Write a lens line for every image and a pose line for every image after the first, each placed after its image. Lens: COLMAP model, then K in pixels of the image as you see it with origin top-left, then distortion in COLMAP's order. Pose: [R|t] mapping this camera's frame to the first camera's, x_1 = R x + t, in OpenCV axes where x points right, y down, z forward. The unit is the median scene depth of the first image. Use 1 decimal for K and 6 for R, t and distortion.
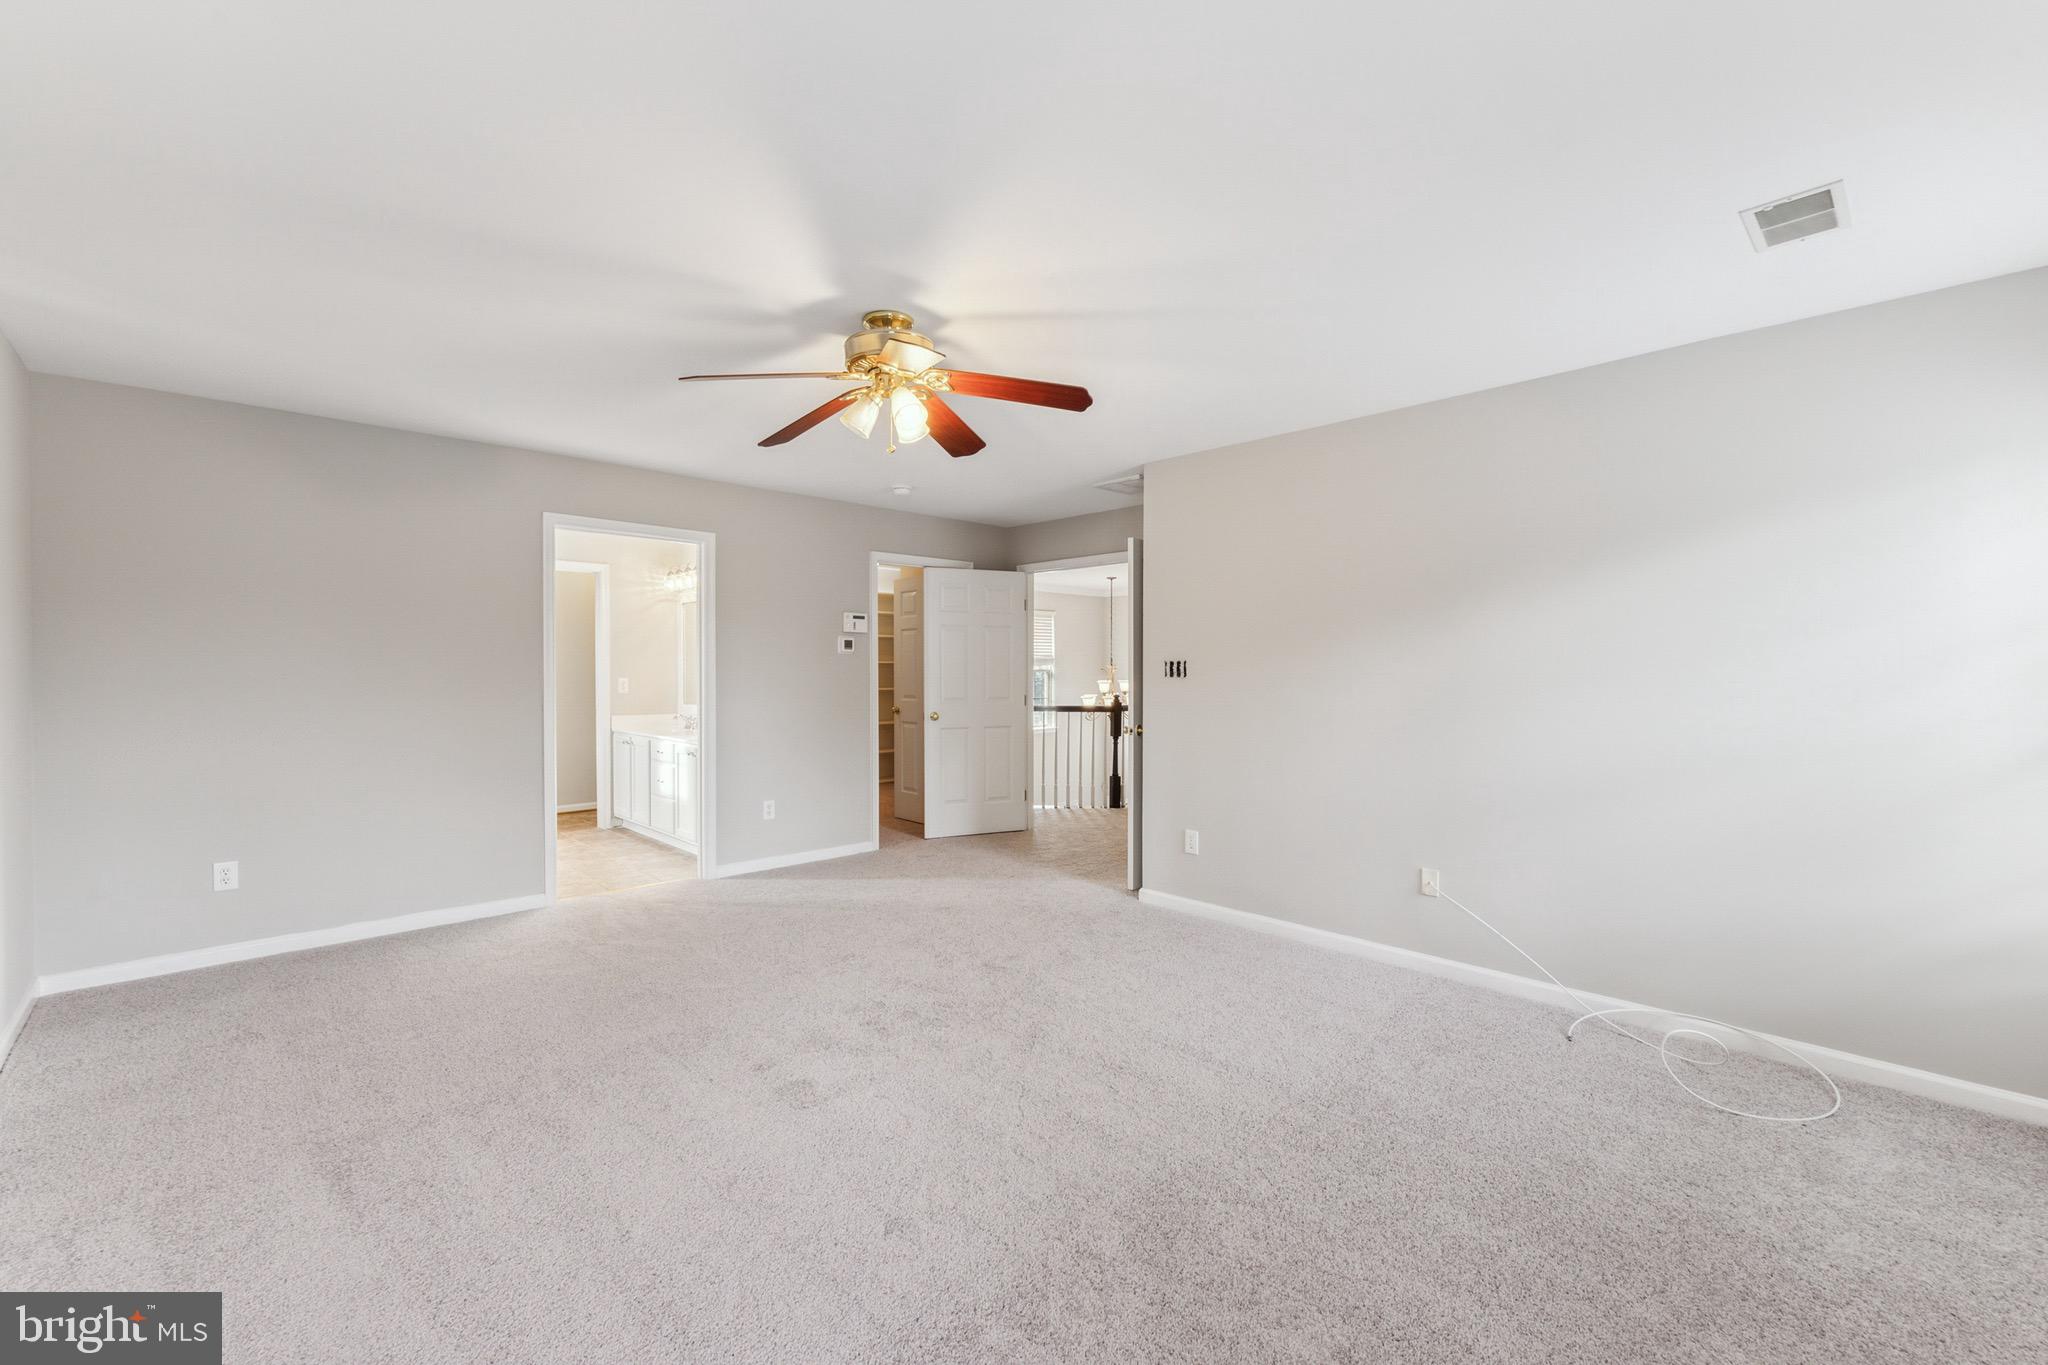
lens RADIAL K [[847.1, 0, 1028.3], [0, 847.1, 683.4], [0, 0, 1]] dist [0.002607, -0.000233]
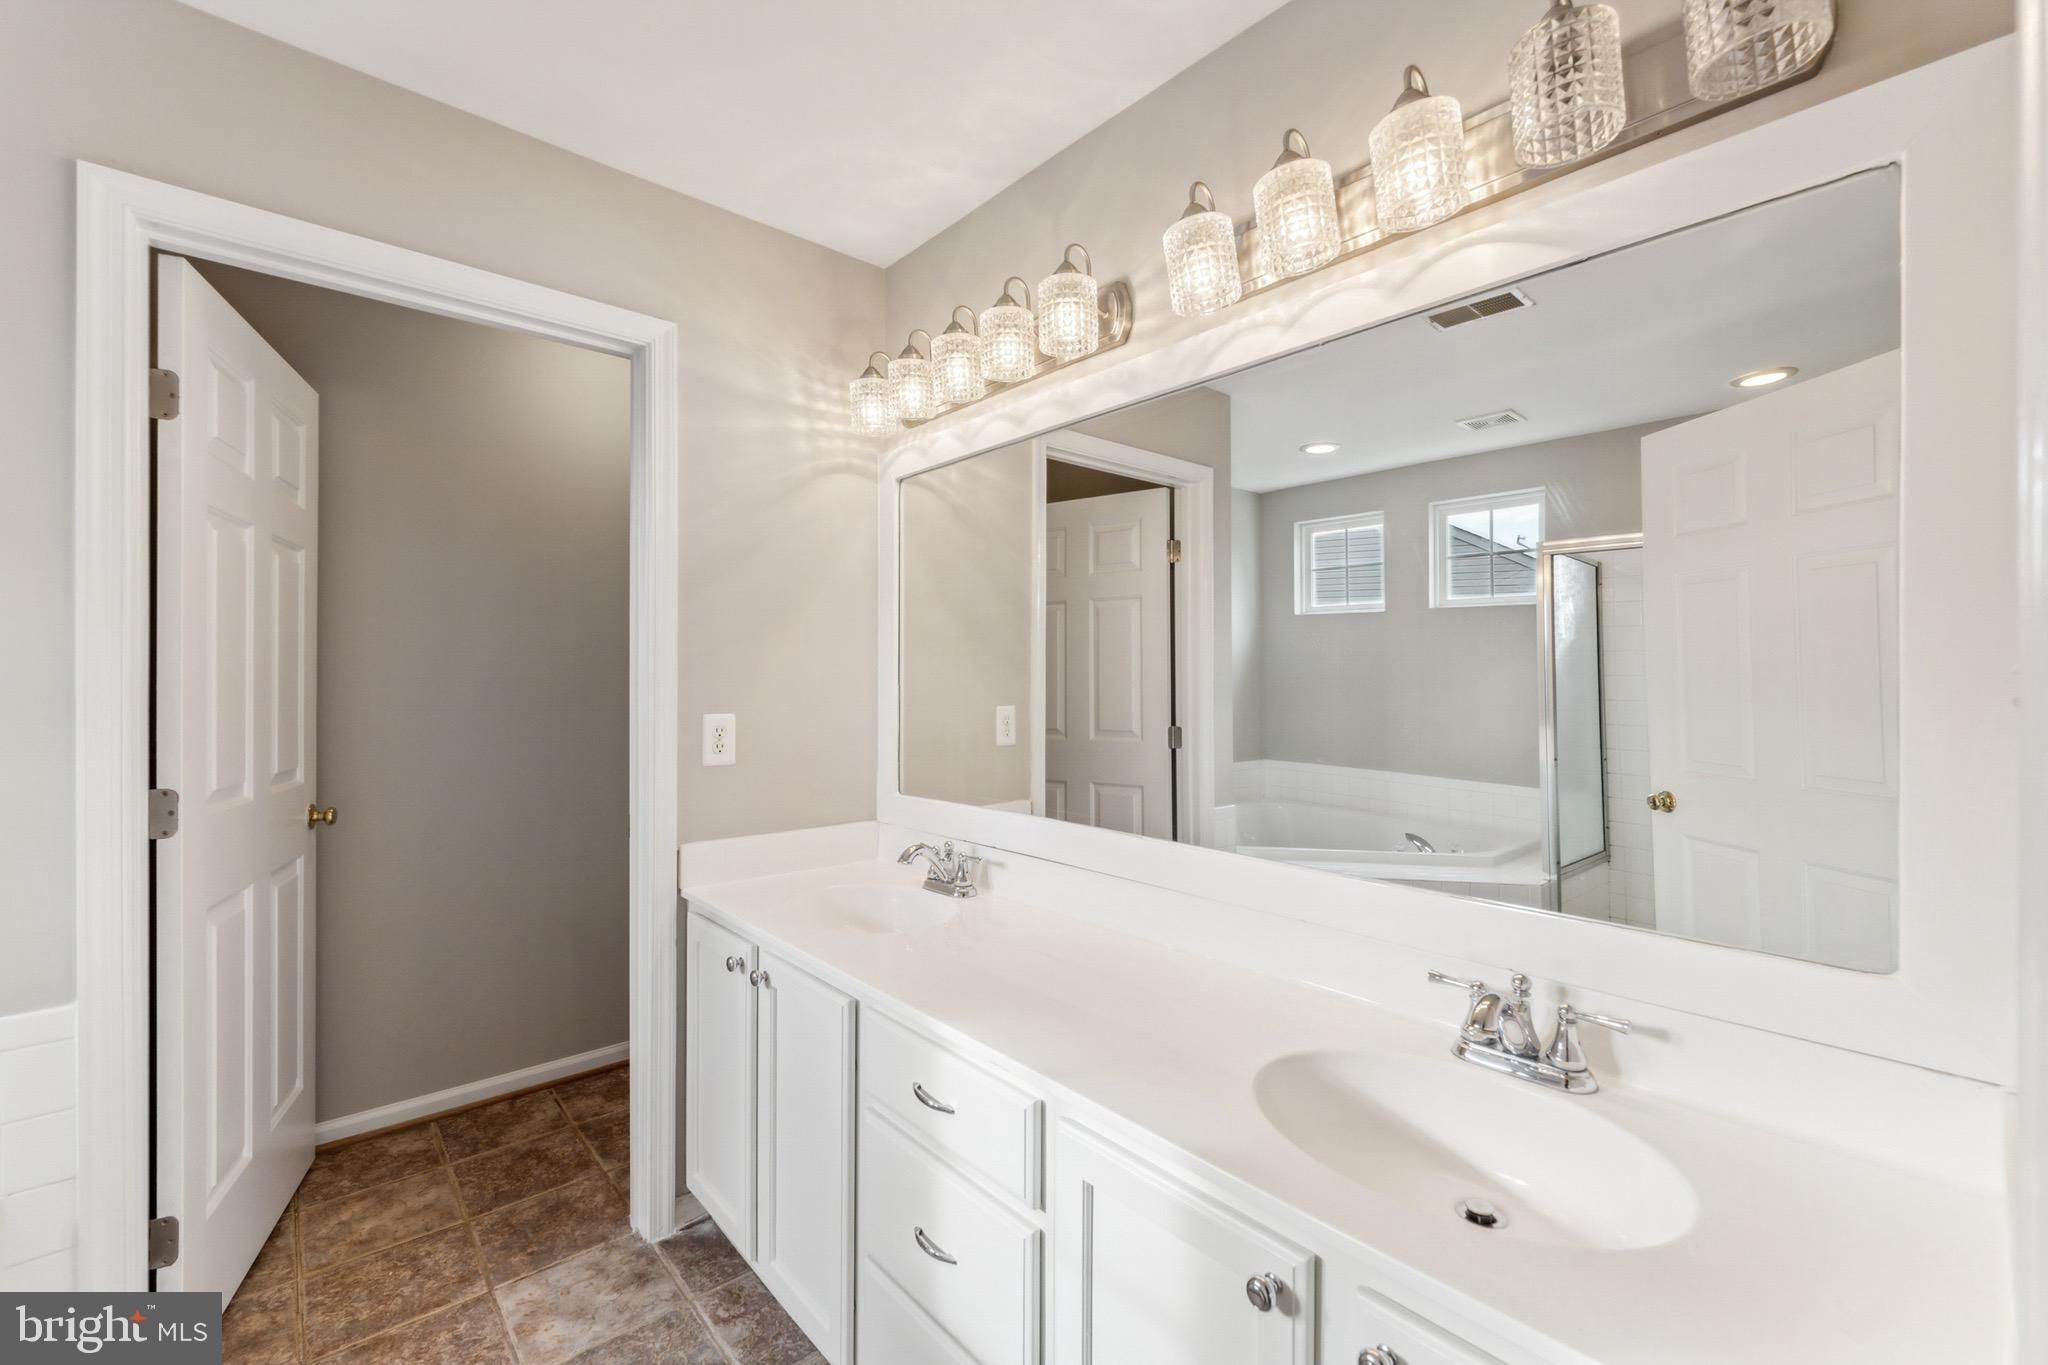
lens RADIAL K [[847.1, 0, 1016.8], [0, 847.1, 671.5], [0, 0, 1]] dist [0.002607, -0.000233]
pose [[0.998940, -0.002483, -0.045969, -0.360617], [0.001258, 0.999644, -0.026668, -0.013342], [0.046019, 0.026582, 0.998587, 0.708982]]
